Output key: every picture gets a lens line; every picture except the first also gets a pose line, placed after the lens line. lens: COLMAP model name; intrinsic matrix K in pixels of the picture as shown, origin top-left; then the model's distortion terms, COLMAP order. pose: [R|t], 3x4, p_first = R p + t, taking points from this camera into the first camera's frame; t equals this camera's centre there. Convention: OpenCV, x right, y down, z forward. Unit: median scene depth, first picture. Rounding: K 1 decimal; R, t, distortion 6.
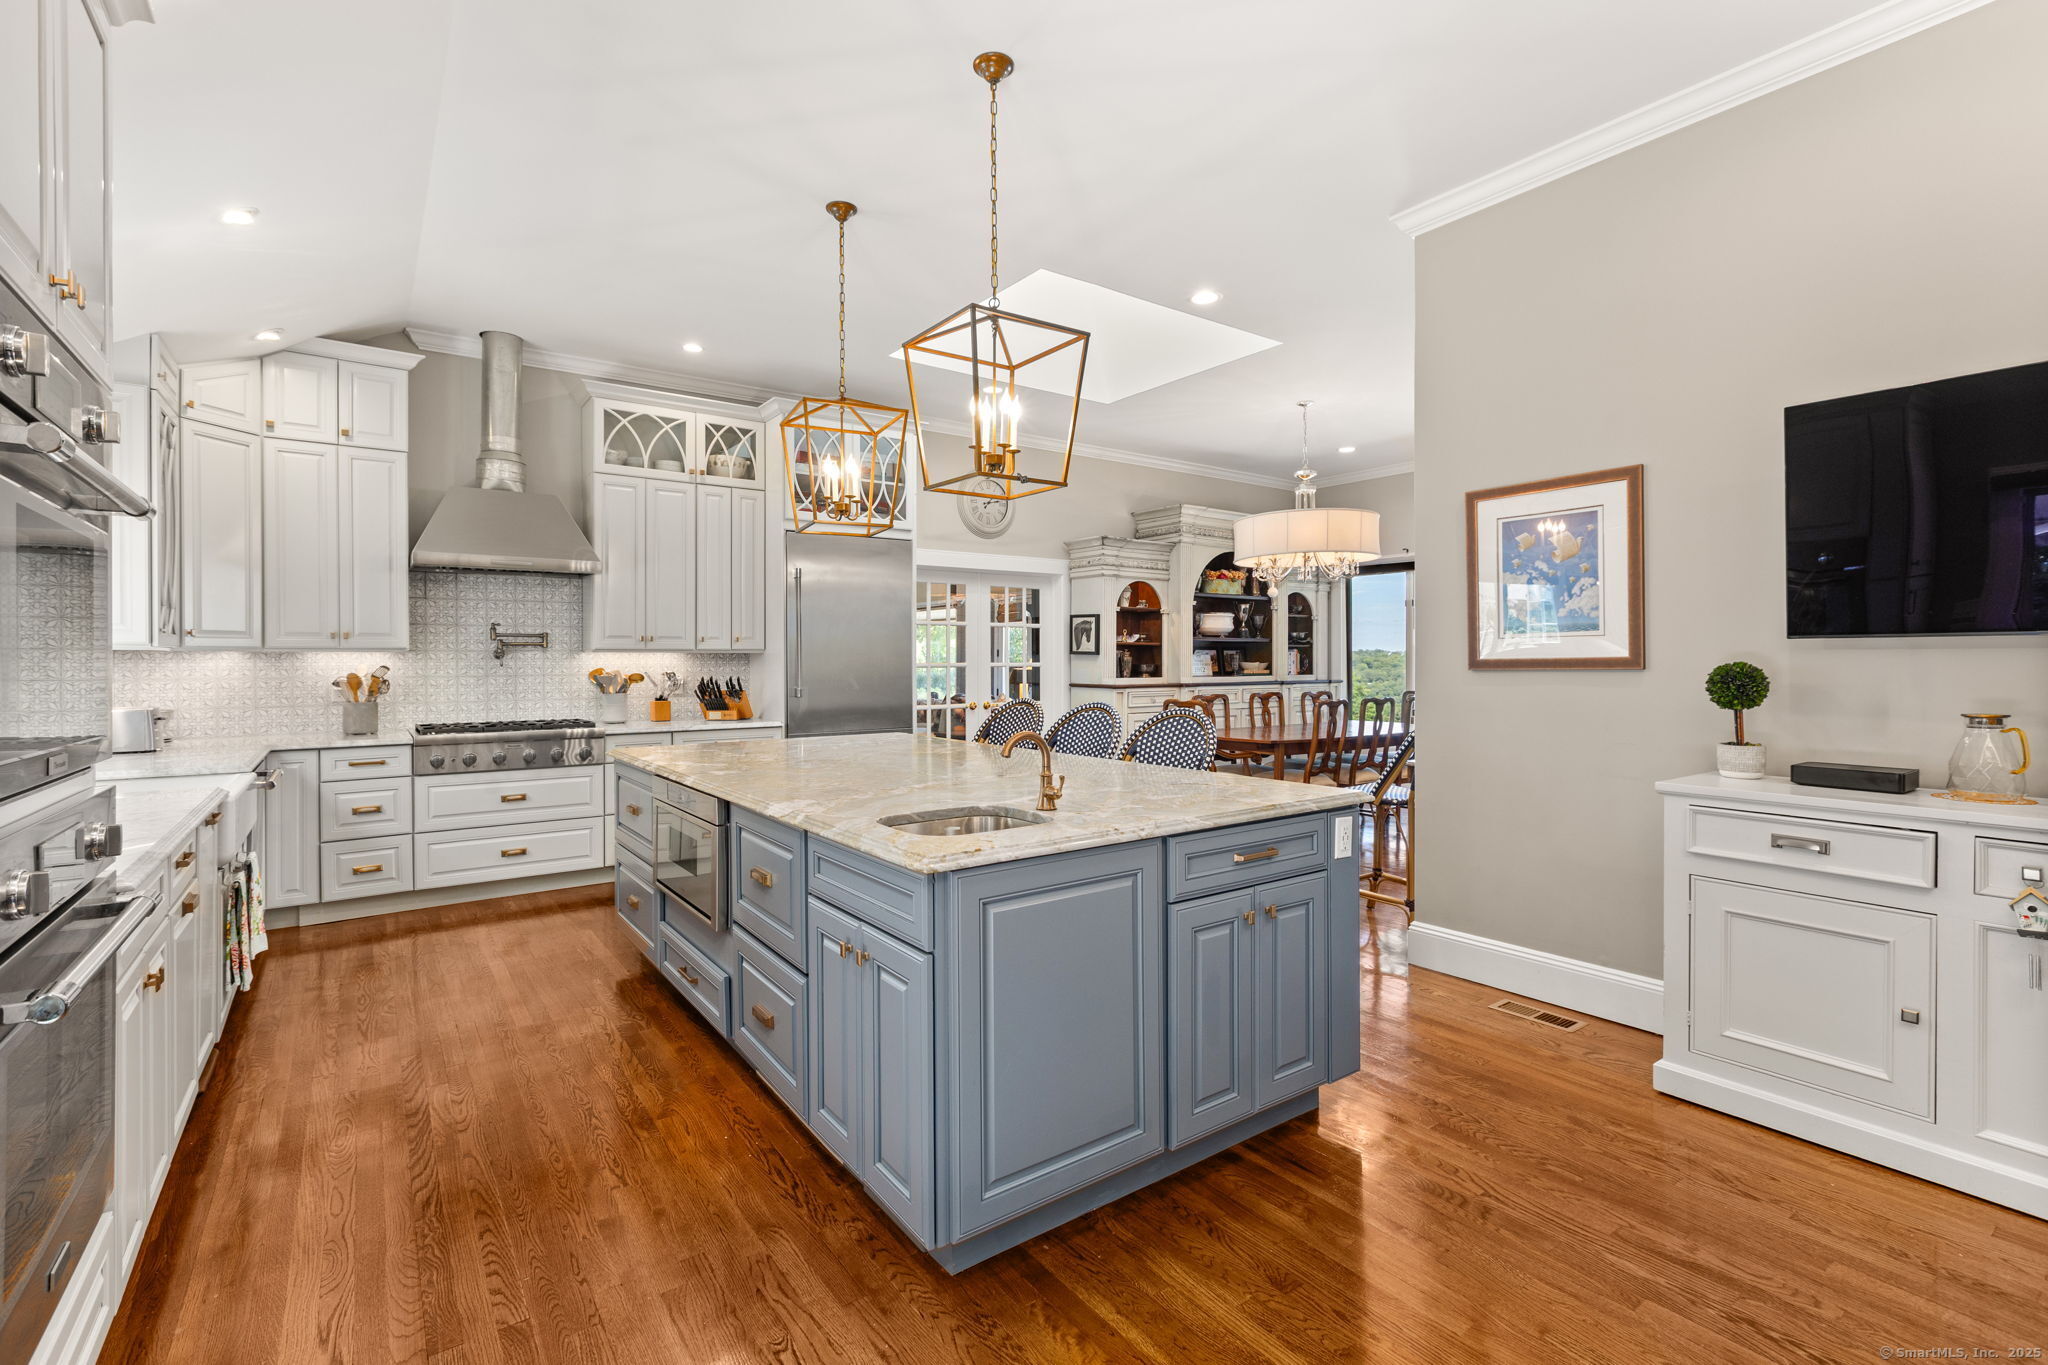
lens RADIAL K [[919.4, 0, 1003.8], [0, 919.4, 667.6], [0, 0, 1]] dist [-0.003301, 0.000124]
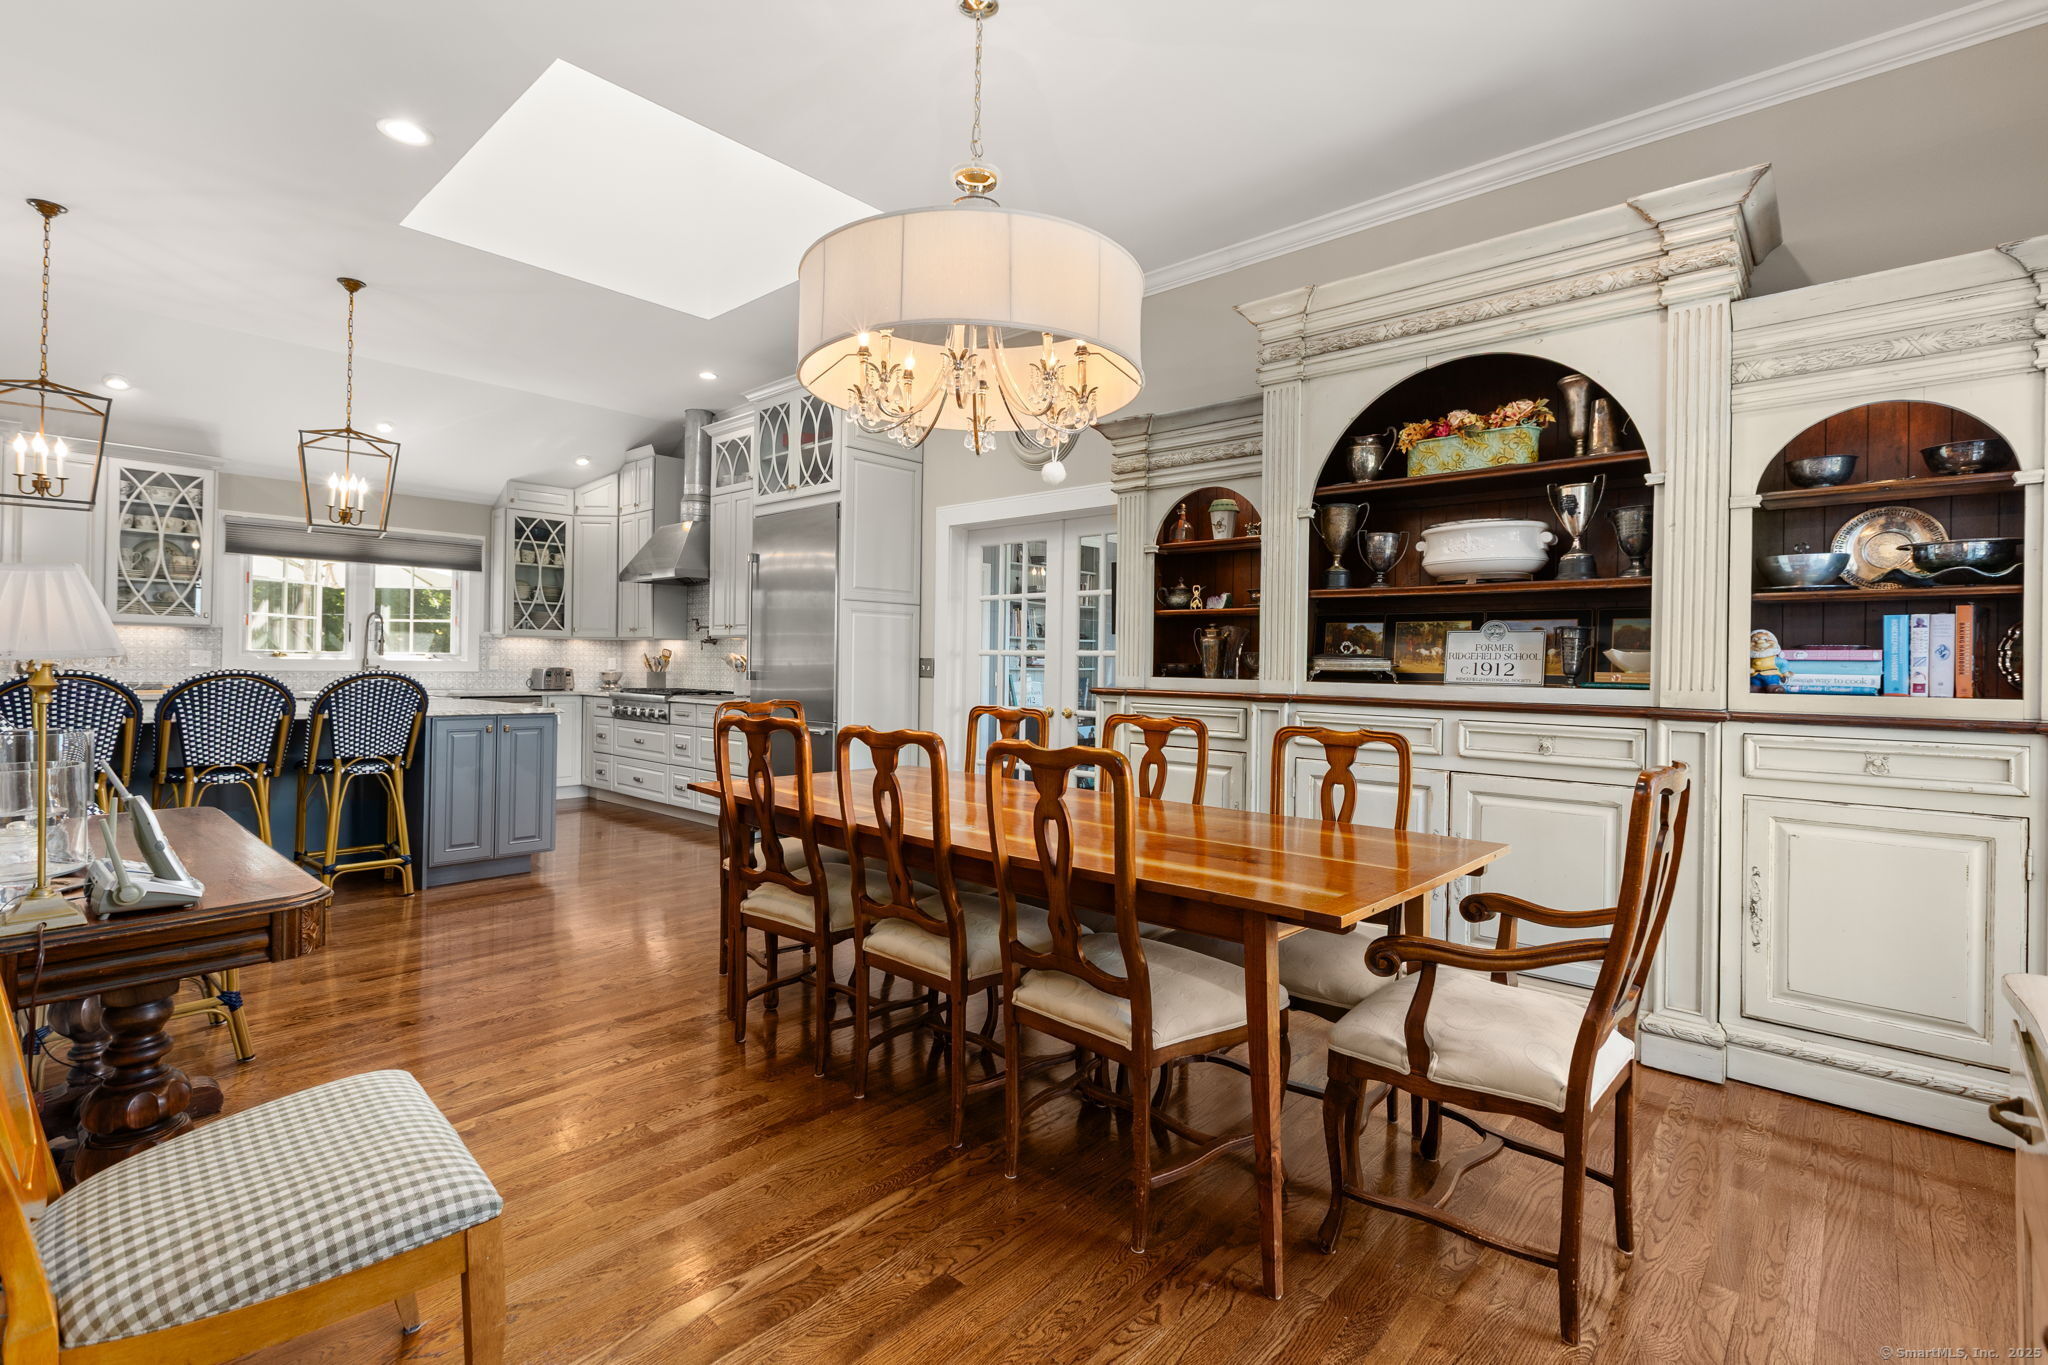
lens RADIAL K [[919.4, 0, 1019.0], [0, 919.4, 684.2], [0, 0, 1]] dist [-0.003301, 0.000124]
pose [[0.215914, 0.028073, -0.976009, 0.645380], [-0.024509, 0.999427, 0.023324, 0.004685], [0.976105, 0.018885, 0.216479, 0.823224]]
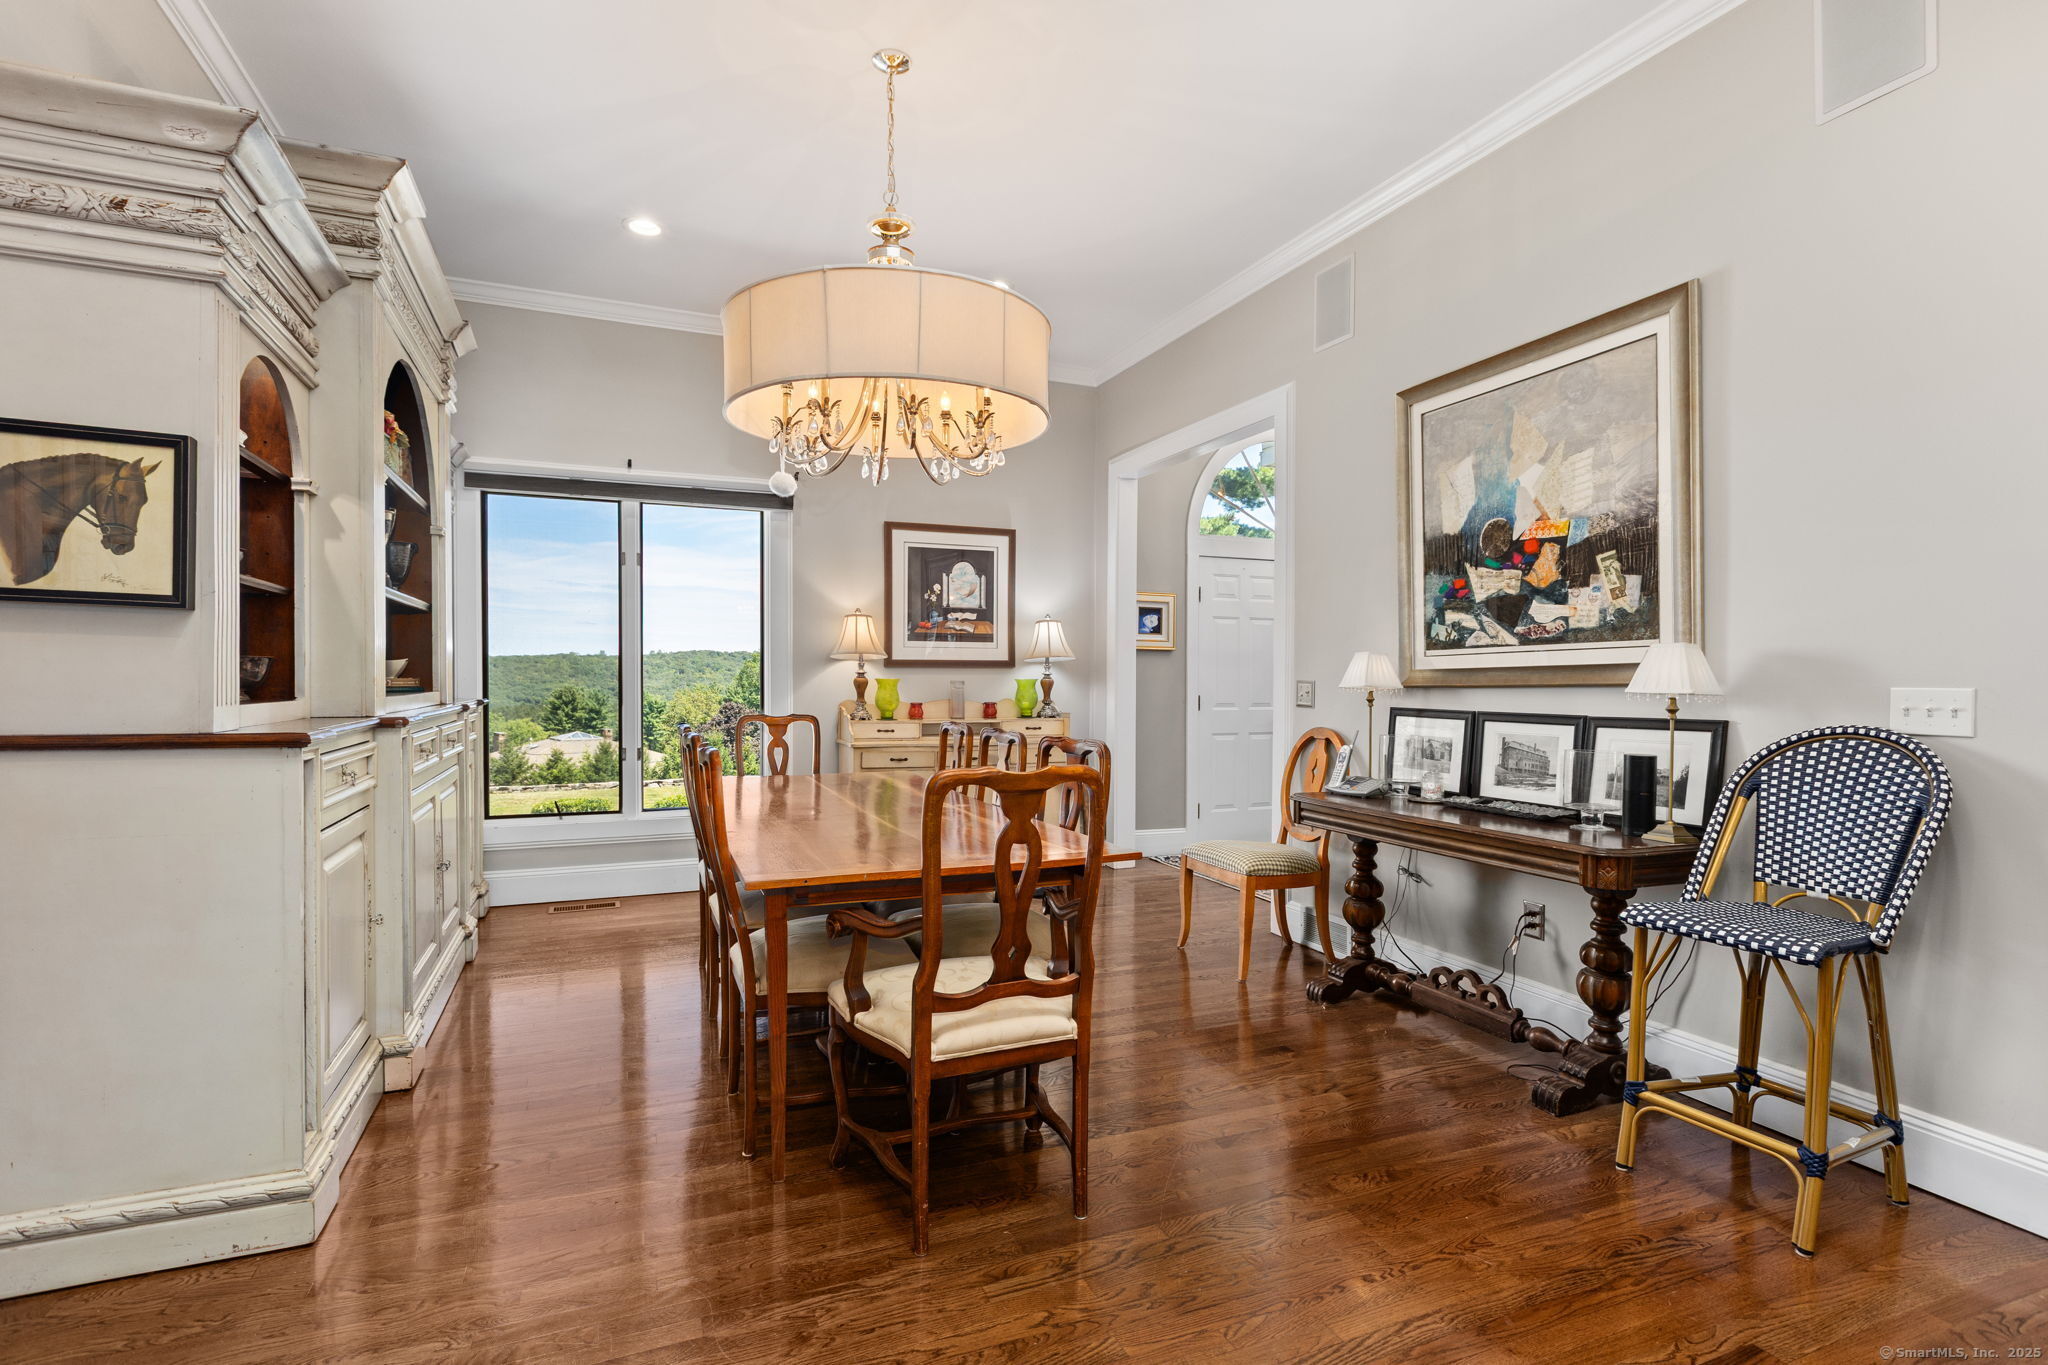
lens RADIAL K [[975.3, 0, 1003.6], [0, 975.3, 687.4], [0, 0, 1]] dist [-0.000965, -0.001093]
pose [[0.221921, -0.006169, 0.975045, -0.097242], [-0.000204, 0.999980, 0.006373, 0.004672], [-0.975065, -0.001613, 0.221915, 0.740490]]
